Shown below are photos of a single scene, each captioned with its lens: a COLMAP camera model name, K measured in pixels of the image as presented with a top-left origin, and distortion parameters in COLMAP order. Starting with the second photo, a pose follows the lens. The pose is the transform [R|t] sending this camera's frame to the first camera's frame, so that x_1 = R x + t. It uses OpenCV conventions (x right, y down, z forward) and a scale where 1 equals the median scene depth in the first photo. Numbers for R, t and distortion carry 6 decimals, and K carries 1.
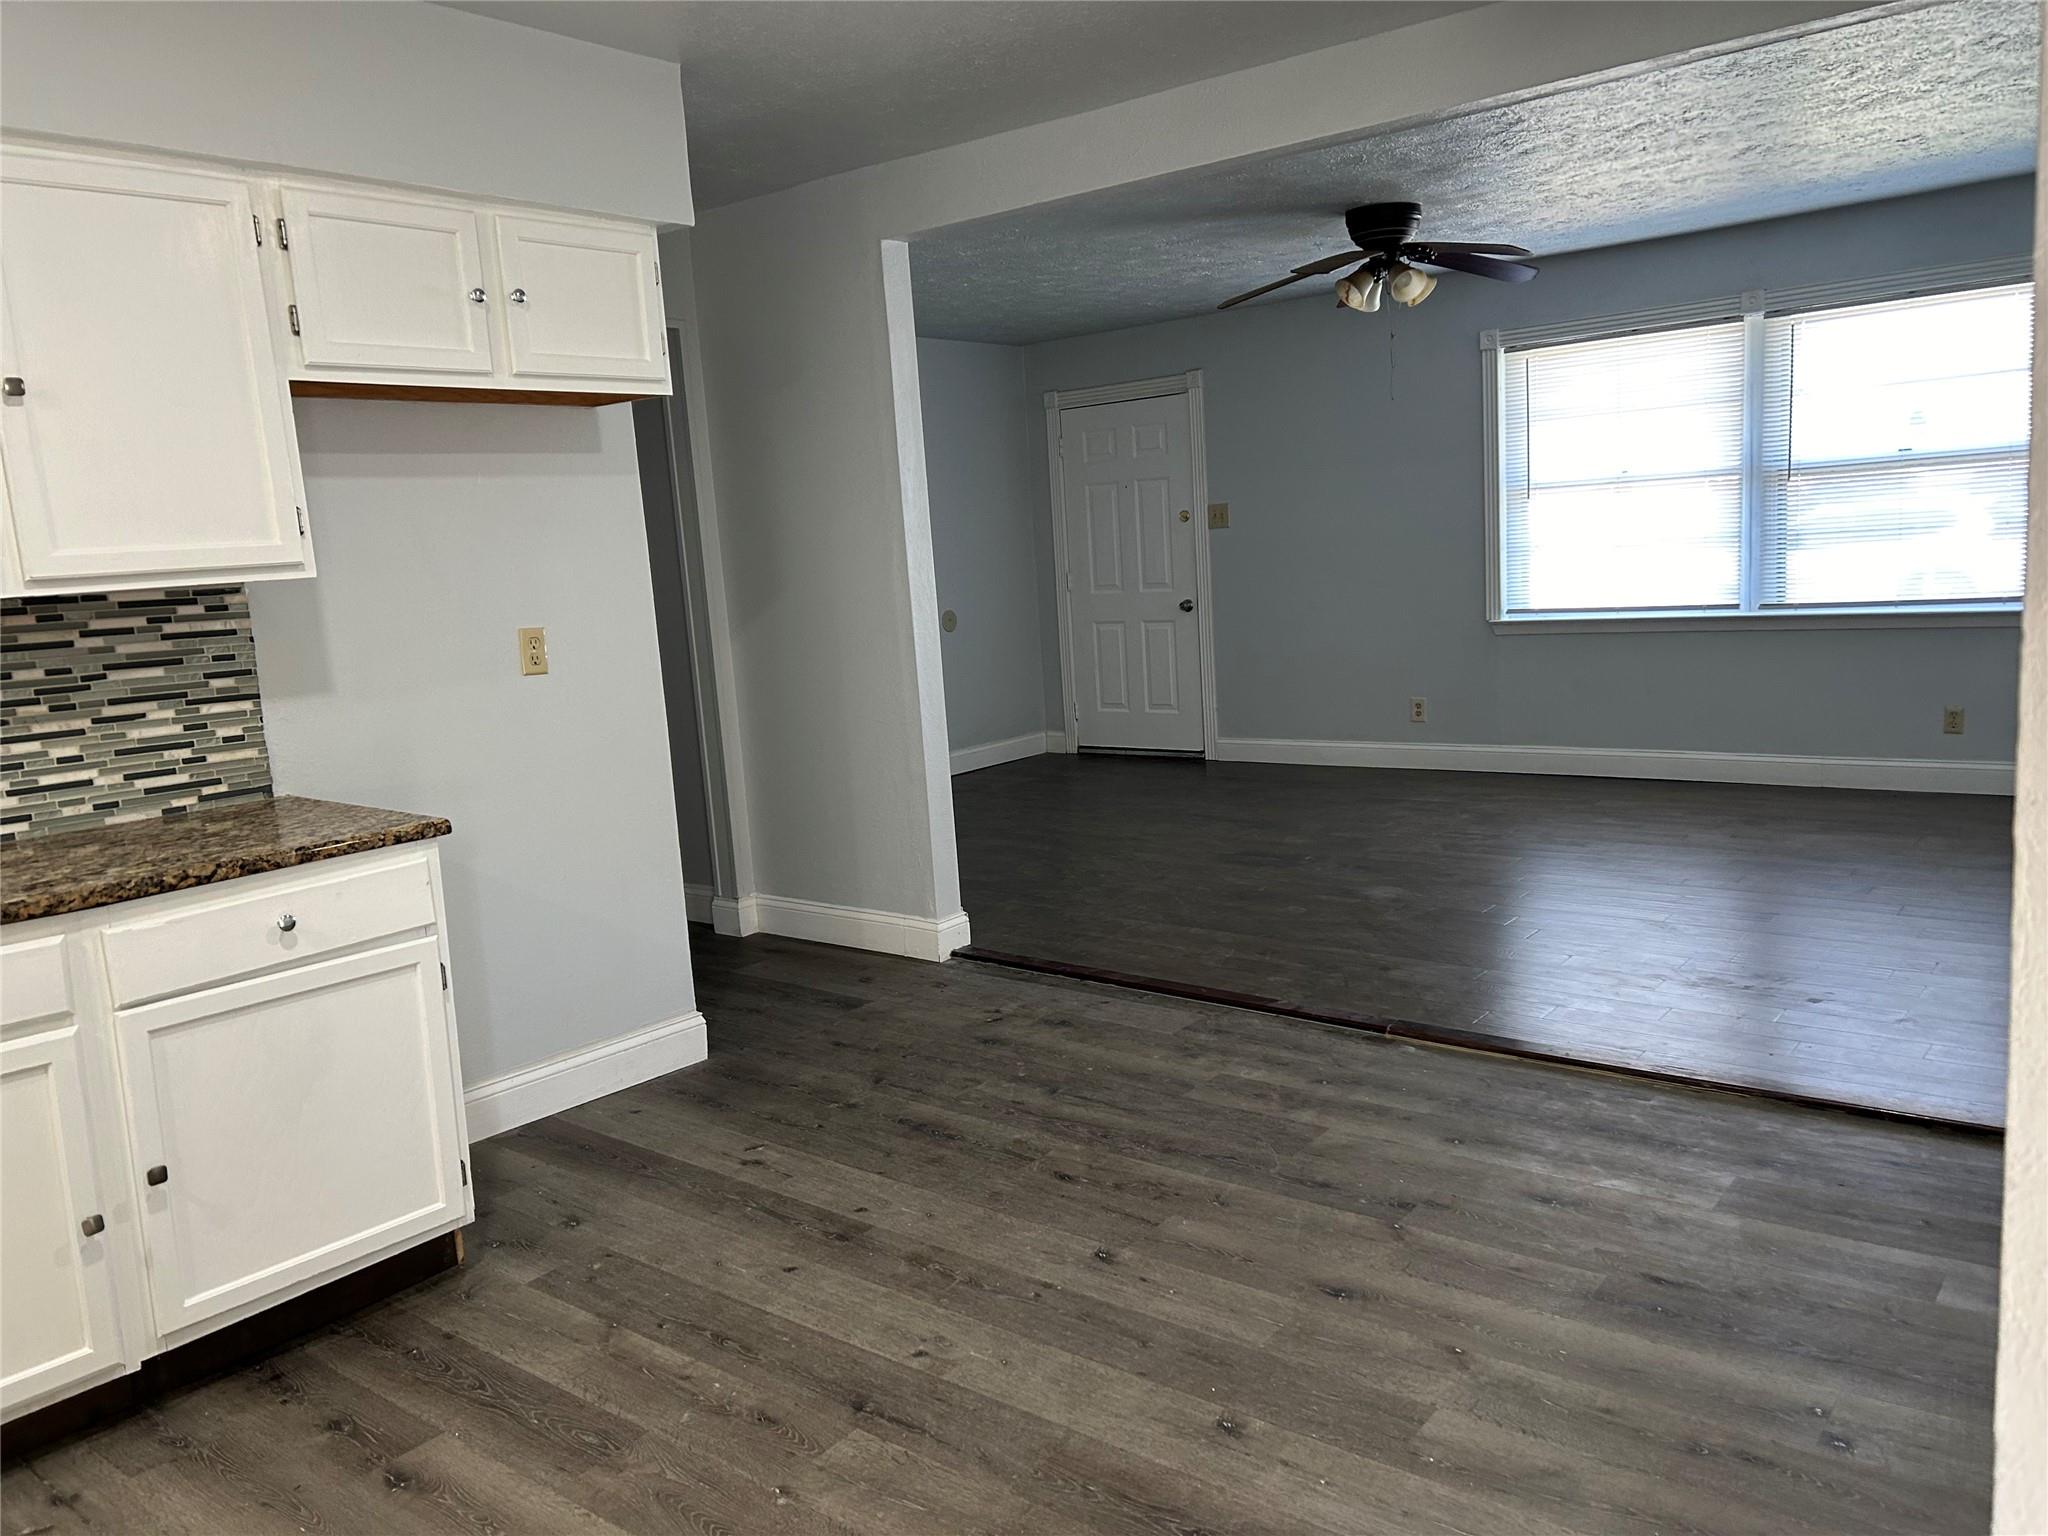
lens RADIAL K [[1534.4, 0, 1034.5], [0, 1534.4, 784.2], [0, 0, 1]] dist [0.045834, -0.021439]
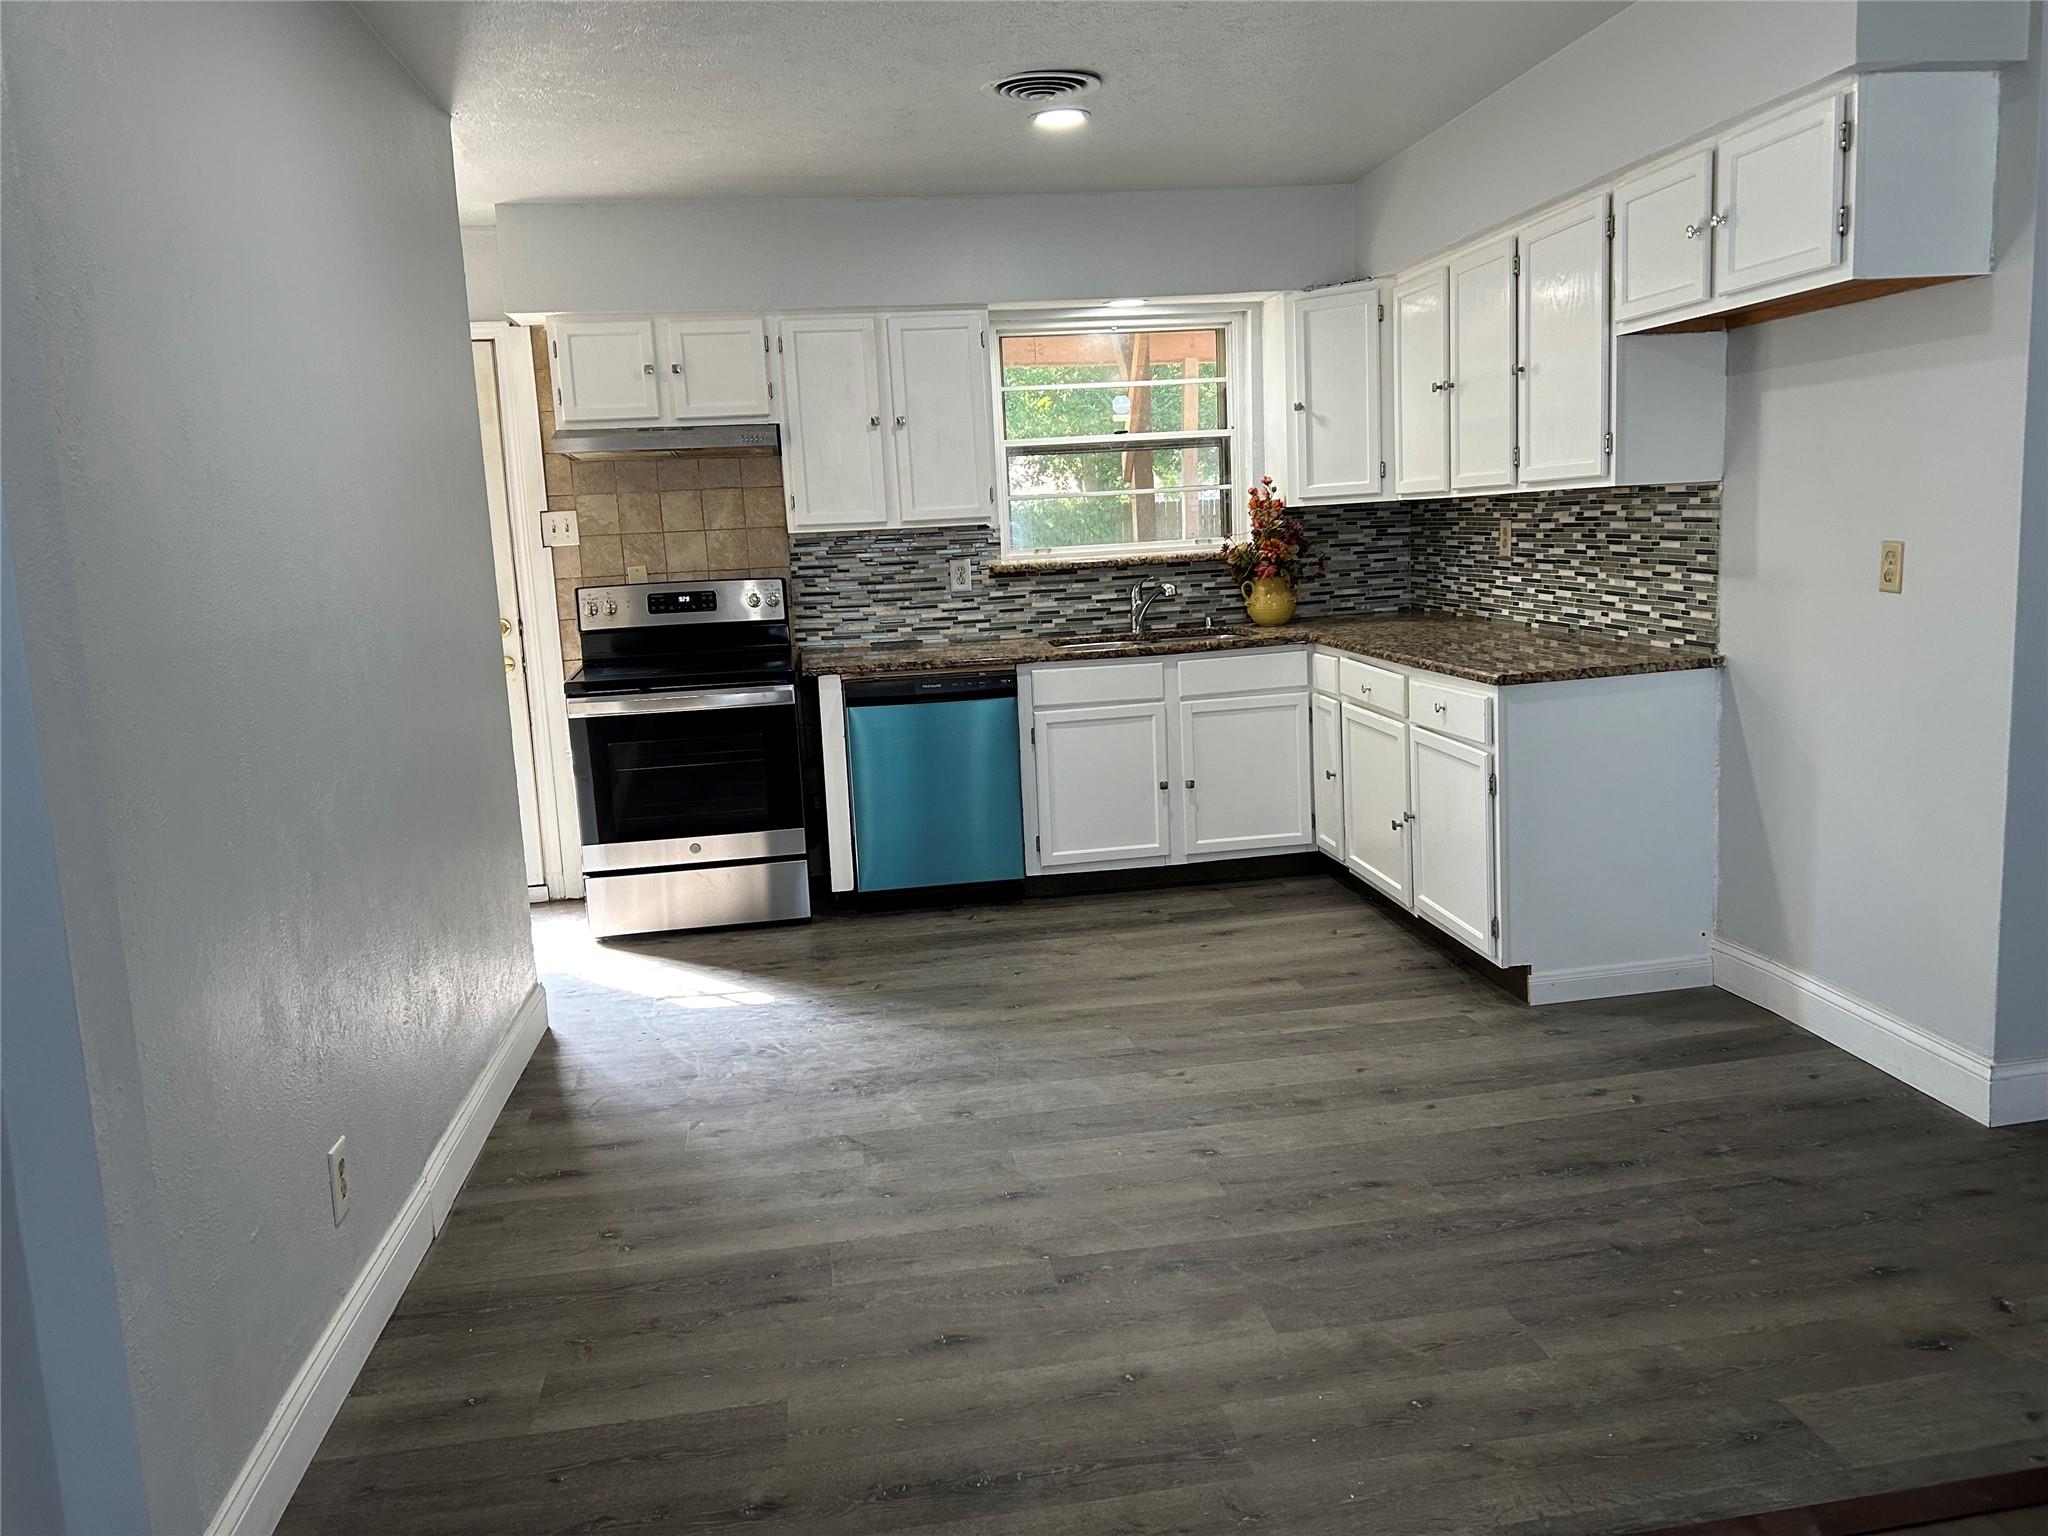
lens RADIAL K [[1534.4, 0, 1035.7], [0, 1534.4, 769.6], [0, 0, 1]] dist [0.045834, -0.021439]
pose [[-0.672995, 0.214071, -0.707991, 0.826535], [-0.028240, 0.949067, 0.313807, -0.294924], [0.739108, 0.231184, -0.632672, 1.482103]]
